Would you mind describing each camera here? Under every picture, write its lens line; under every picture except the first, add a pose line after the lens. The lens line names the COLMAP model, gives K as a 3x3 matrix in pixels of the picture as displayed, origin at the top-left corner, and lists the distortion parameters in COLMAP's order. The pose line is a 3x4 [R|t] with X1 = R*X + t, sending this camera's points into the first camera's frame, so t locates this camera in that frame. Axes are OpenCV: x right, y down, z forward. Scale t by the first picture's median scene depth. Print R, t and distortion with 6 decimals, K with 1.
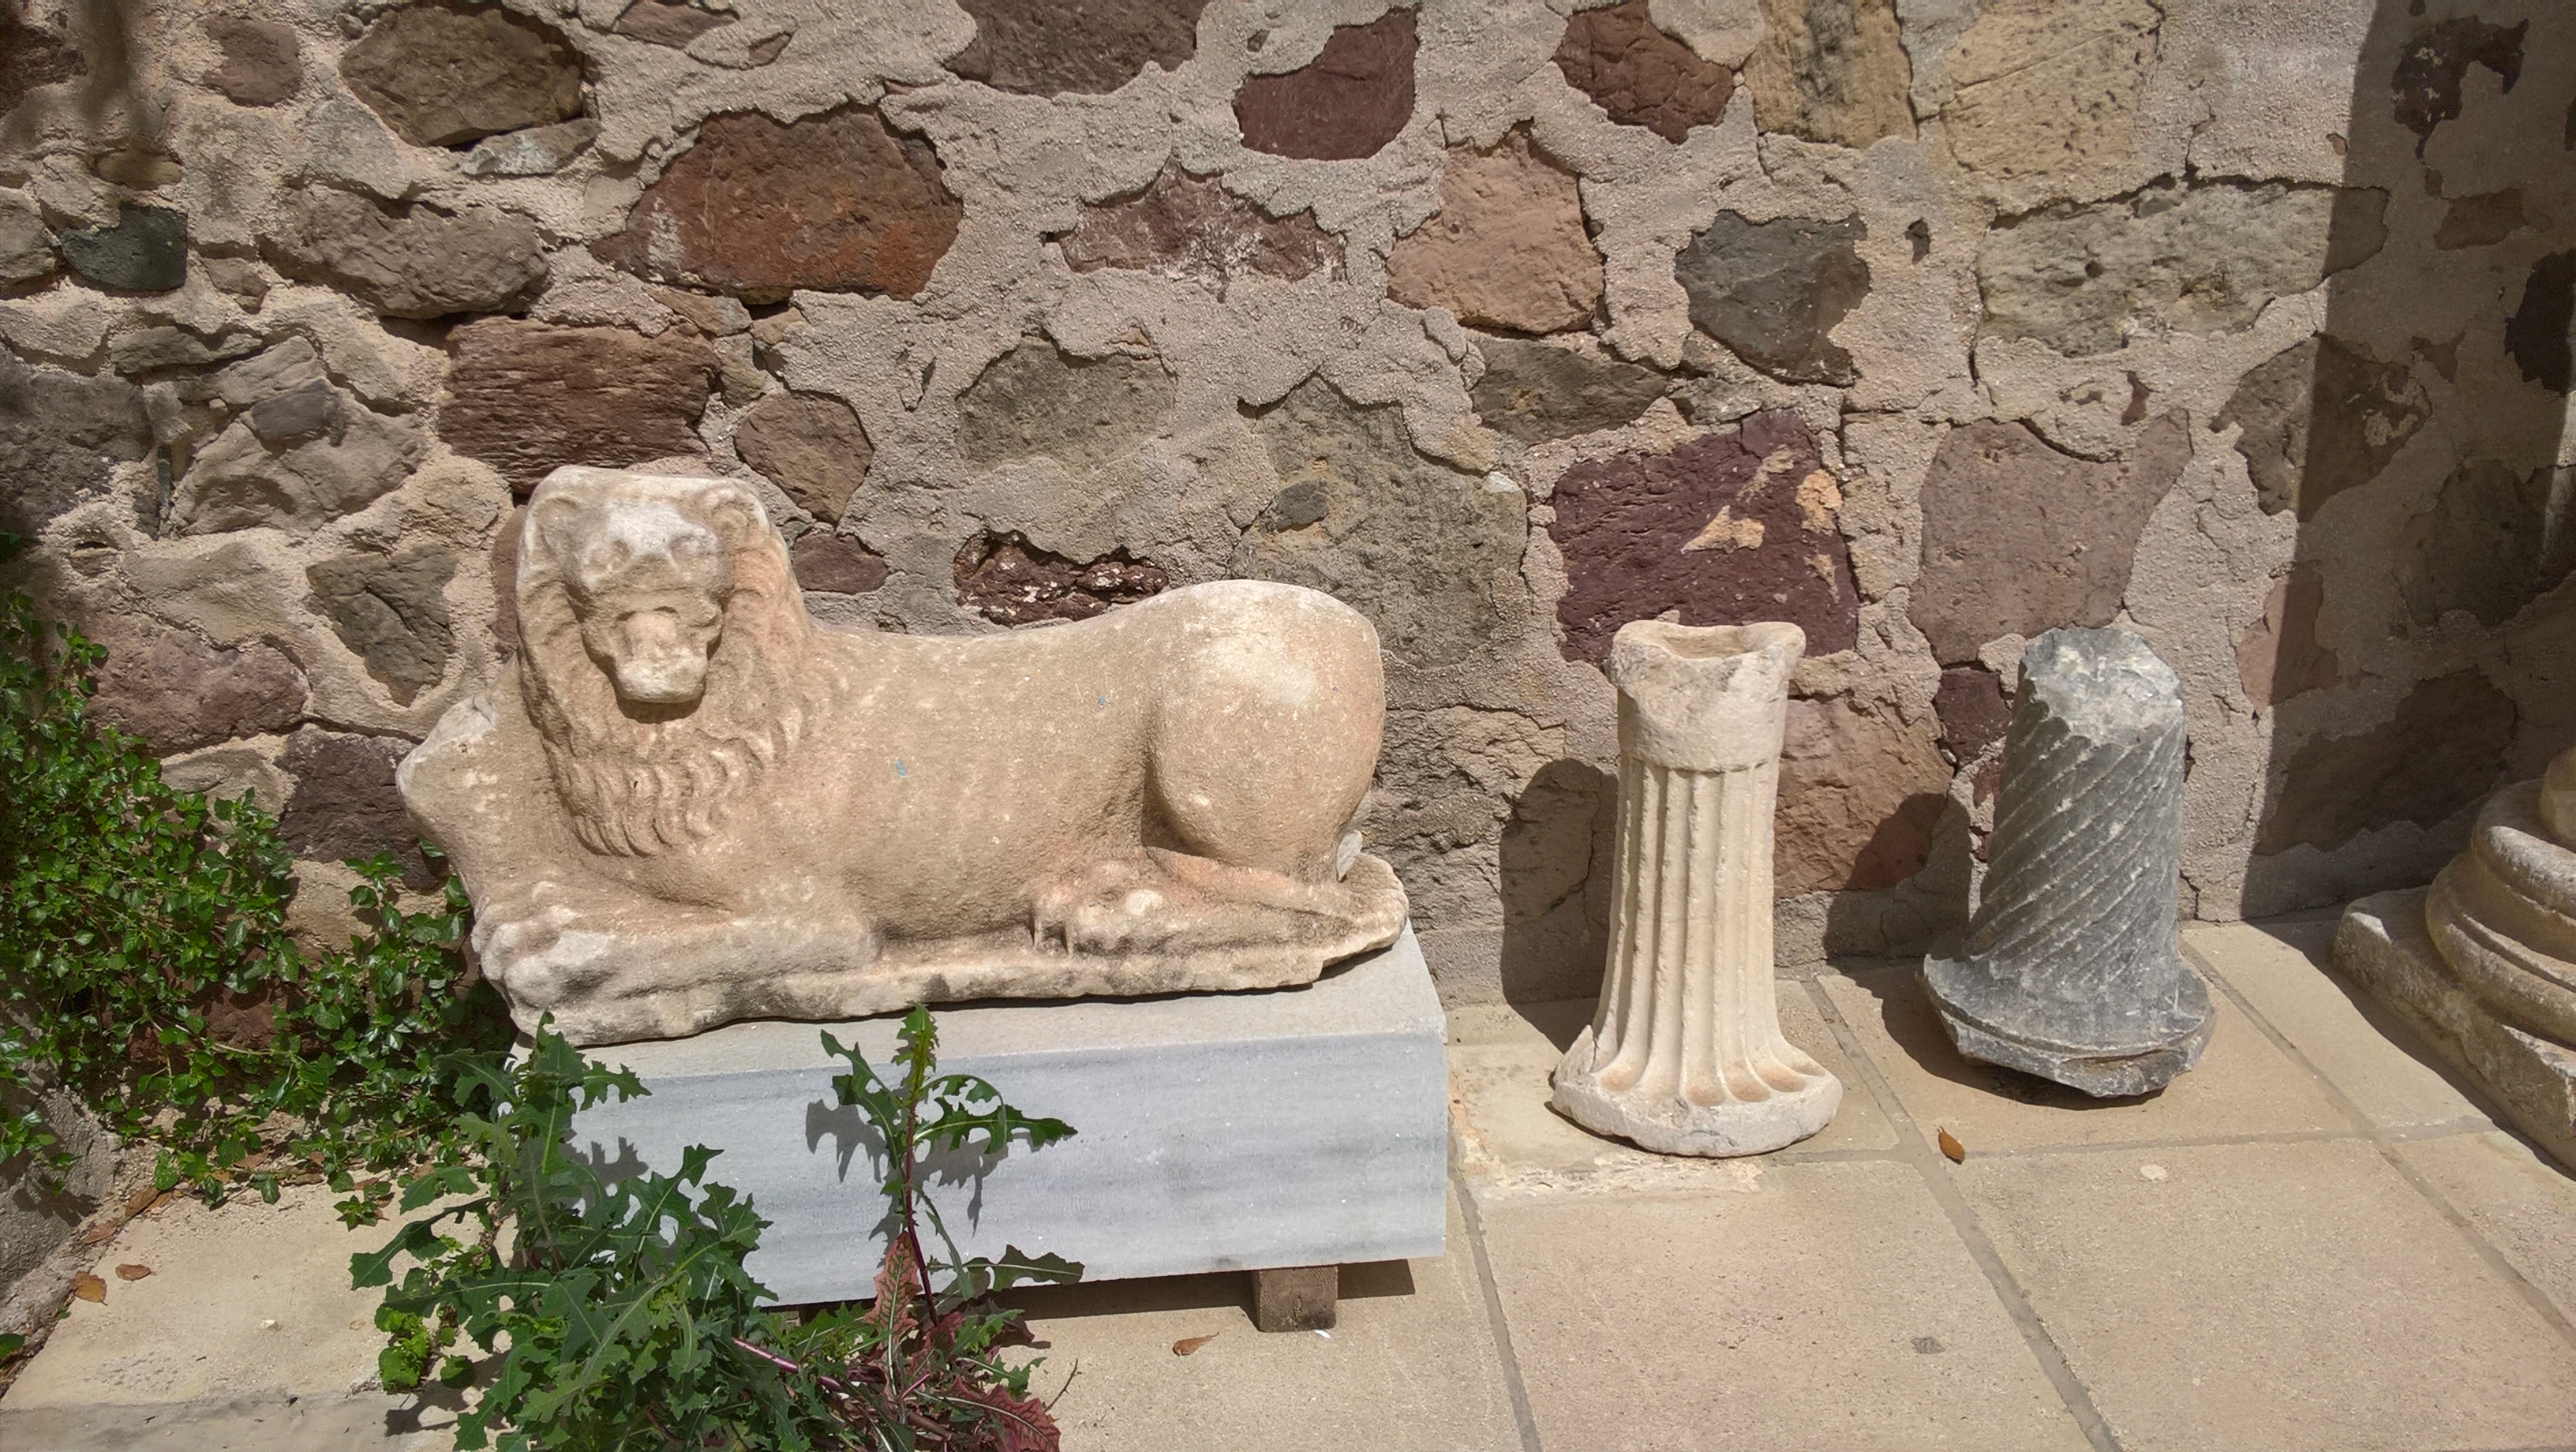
lens RADIAL K [[2117.2, 0, 1262.6], [0, 2117.2, 731.3], [0, 0, 1]] dist [0.010178, -0.049475]
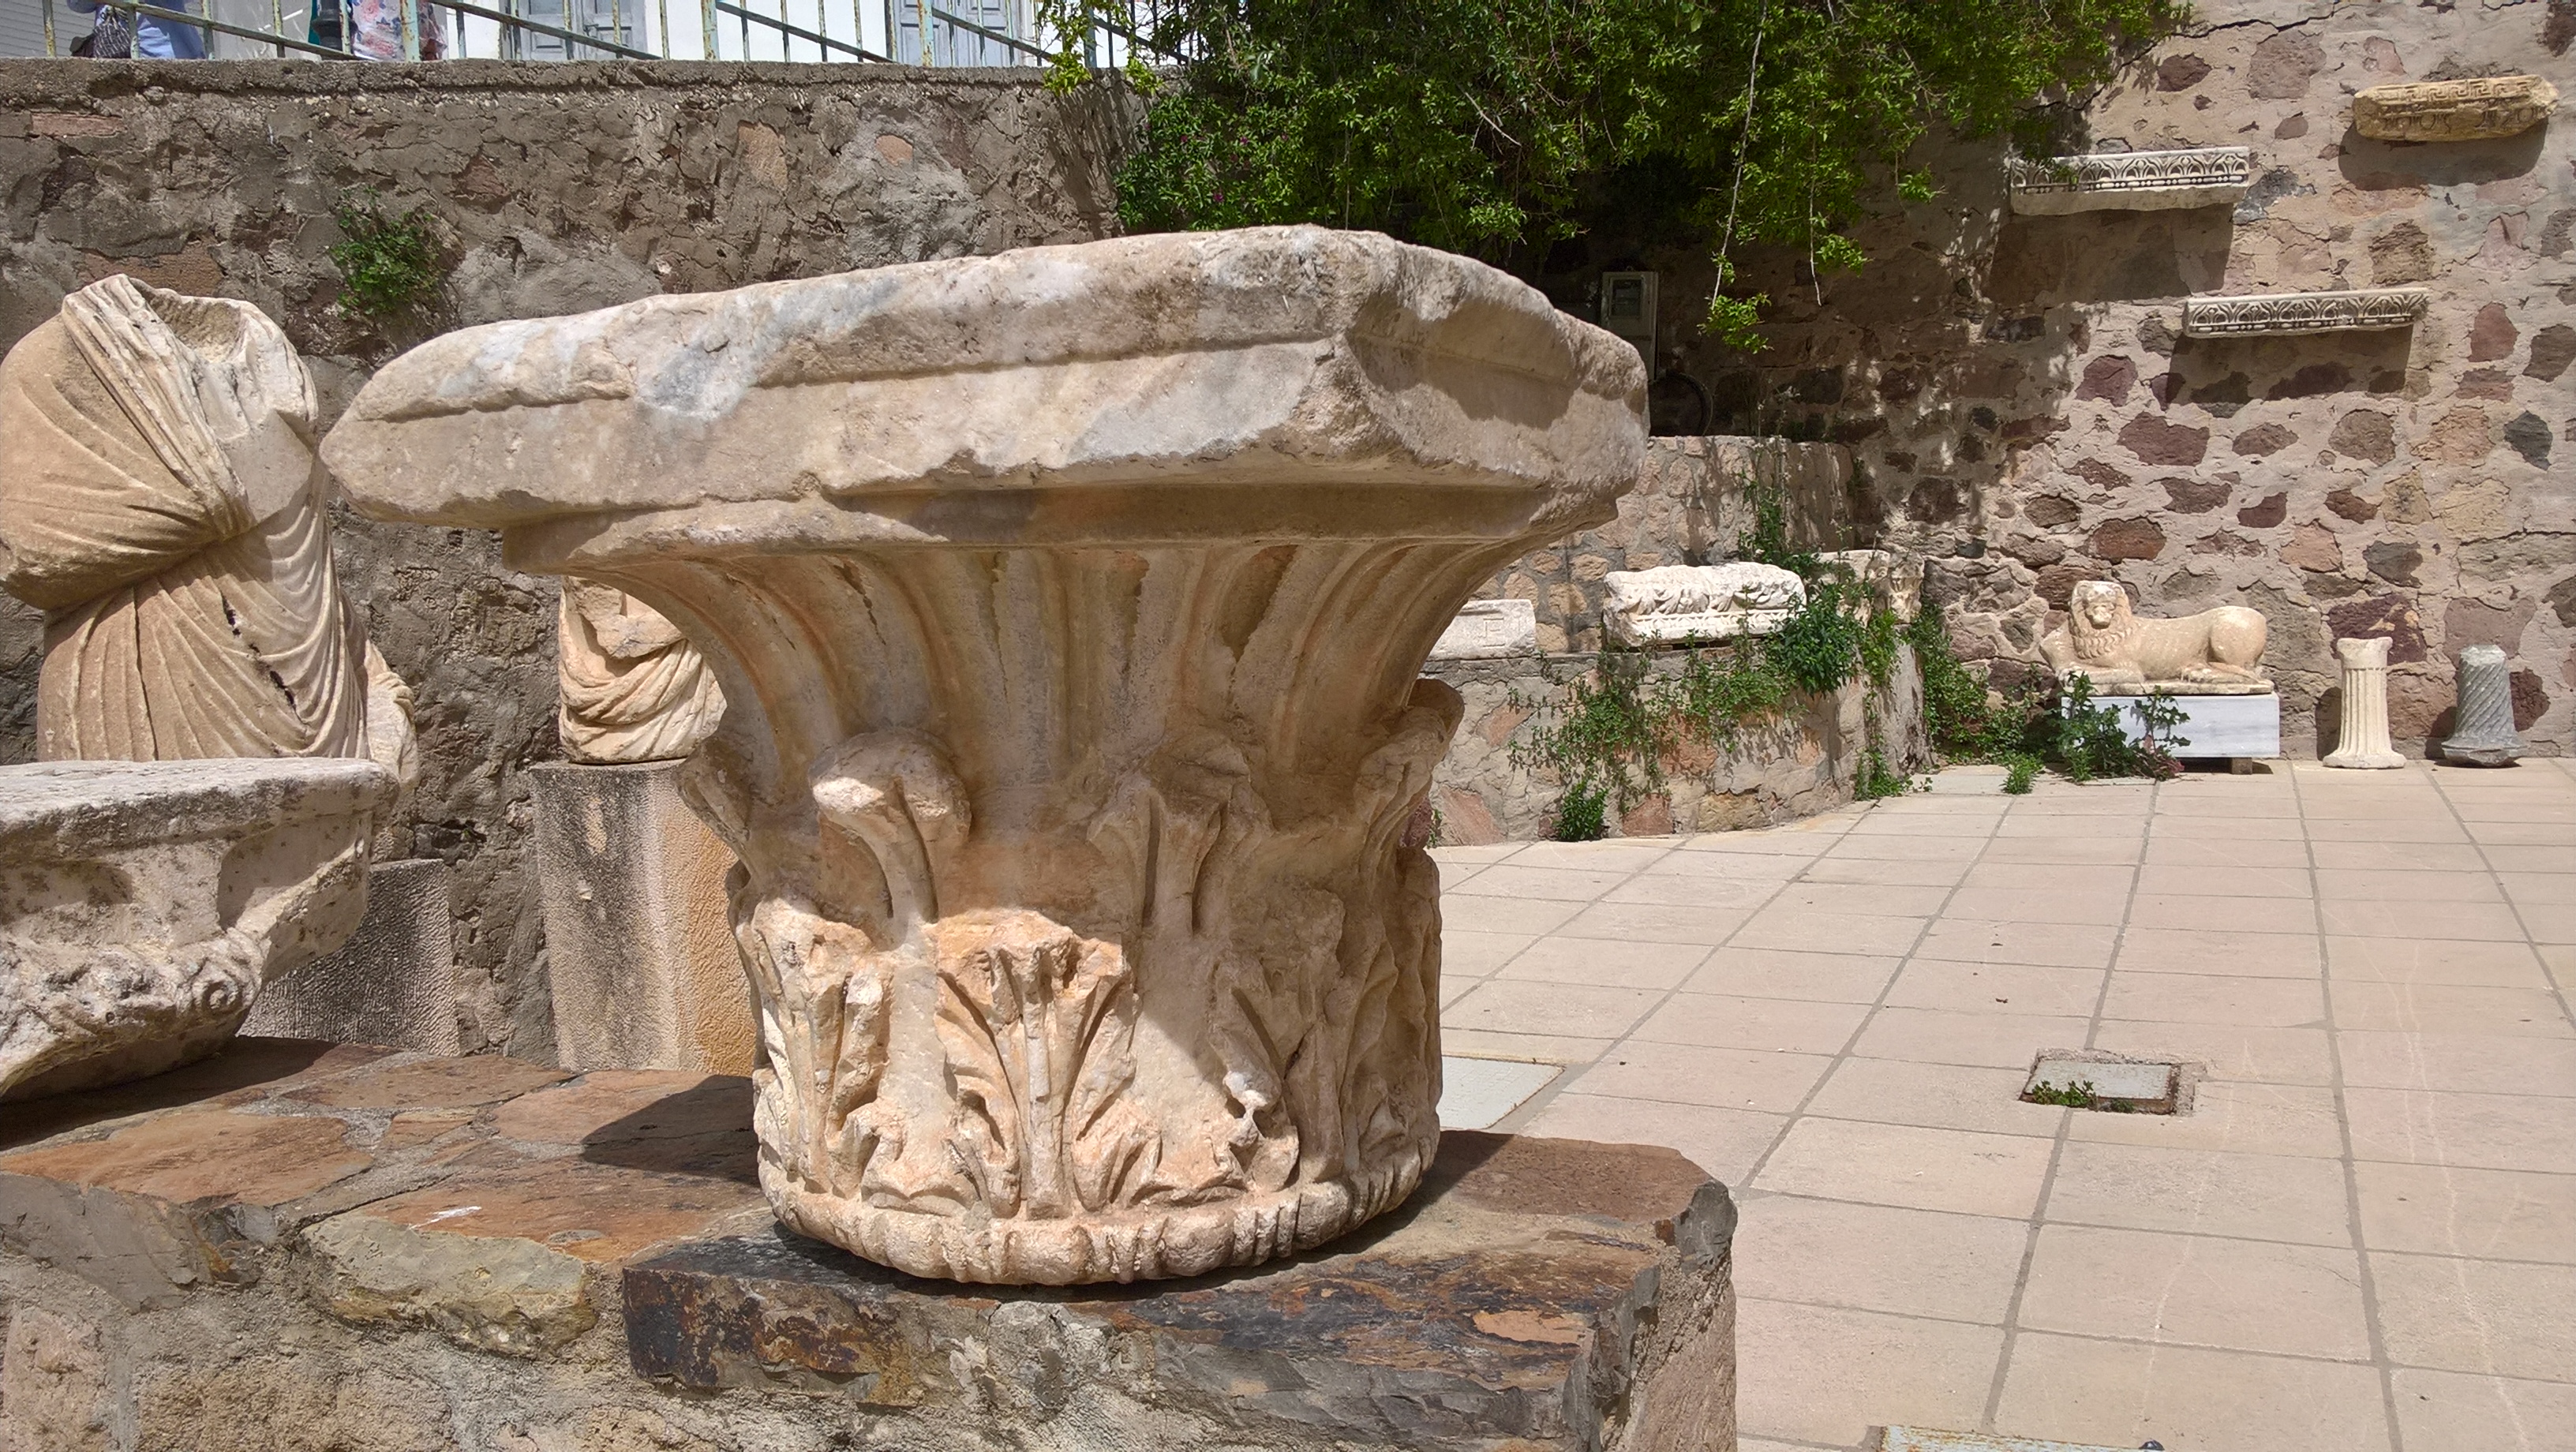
lens RADIAL K [[2117.2, 0, 1282.2], [0, 2117.2, 713.5], [0, 0, 1]] dist [0.010178, -0.049475]
pose [[0.887347, 0.014918, -0.460860, 0.240622], [-0.145457, 0.957500, -0.249071, 1.366593], [0.437558, 0.288047, 0.851805, -3.209060]]
